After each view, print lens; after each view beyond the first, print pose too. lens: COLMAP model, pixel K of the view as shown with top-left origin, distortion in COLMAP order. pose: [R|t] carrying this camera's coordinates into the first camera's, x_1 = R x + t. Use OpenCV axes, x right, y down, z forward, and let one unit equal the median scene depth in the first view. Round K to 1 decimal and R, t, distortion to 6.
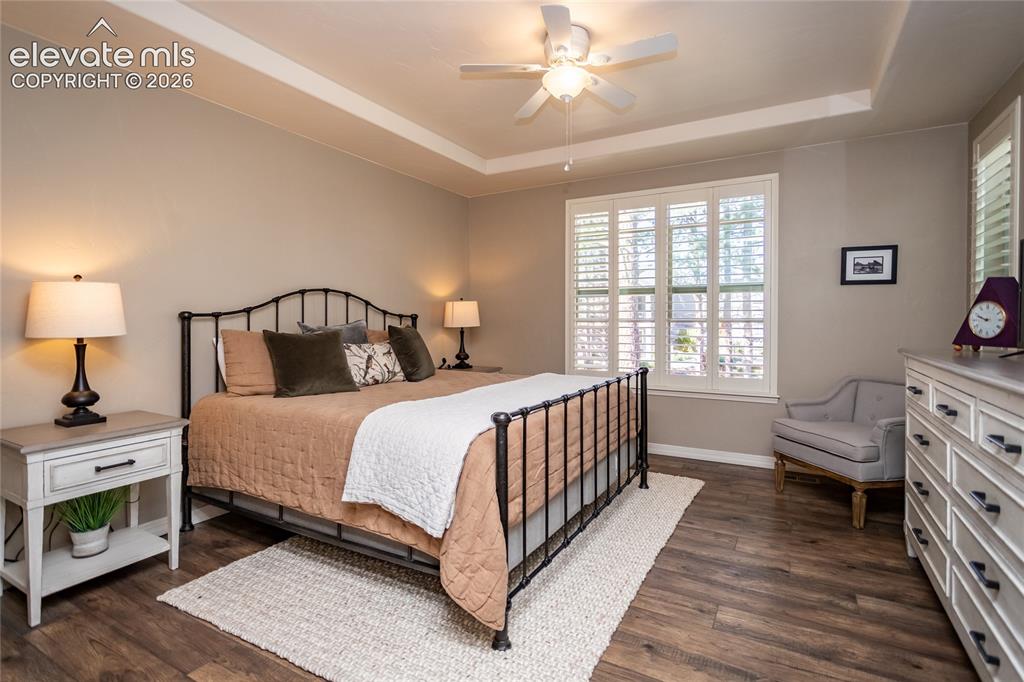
lens RADIAL K [[486.9, 0, 512.0], [0, 486.9, 341.0], [0, 0, 1]] dist [0.002701, 0.000334]
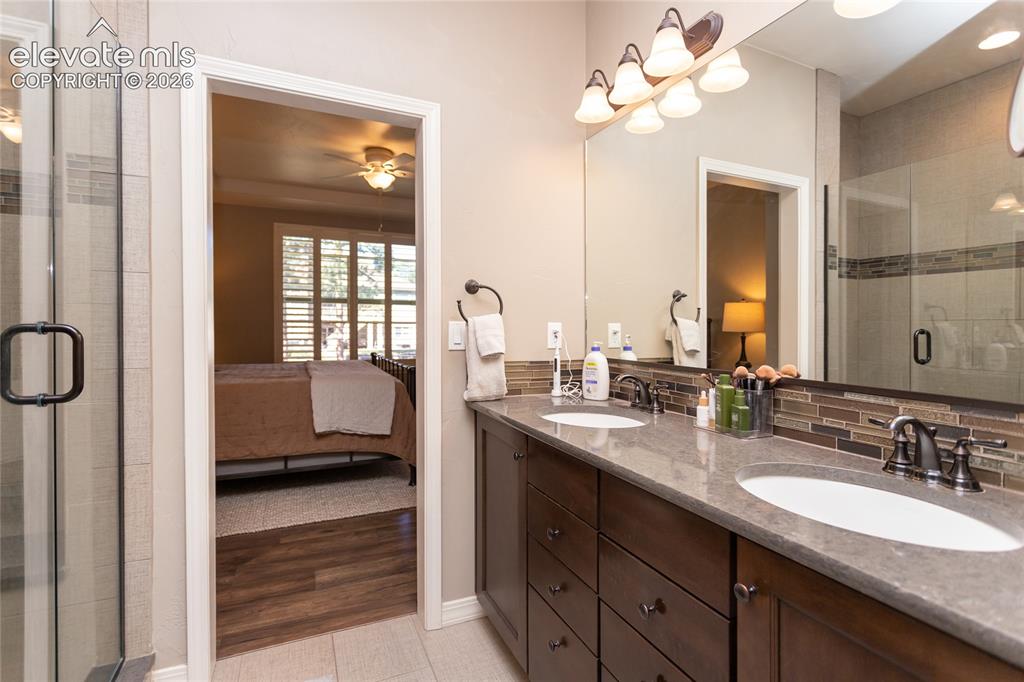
lens RADIAL K [[486.9, 0, 512.0], [0, 486.9, 341.0], [0, 0, 1]] dist [0.002701, 0.000334]
pose [[0.591280, -0.026529, 0.806030, -0.554512], [0.037837, 0.999271, 0.005133, 0.022713], [-0.805579, 0.027463, 0.591852, -0.201002]]
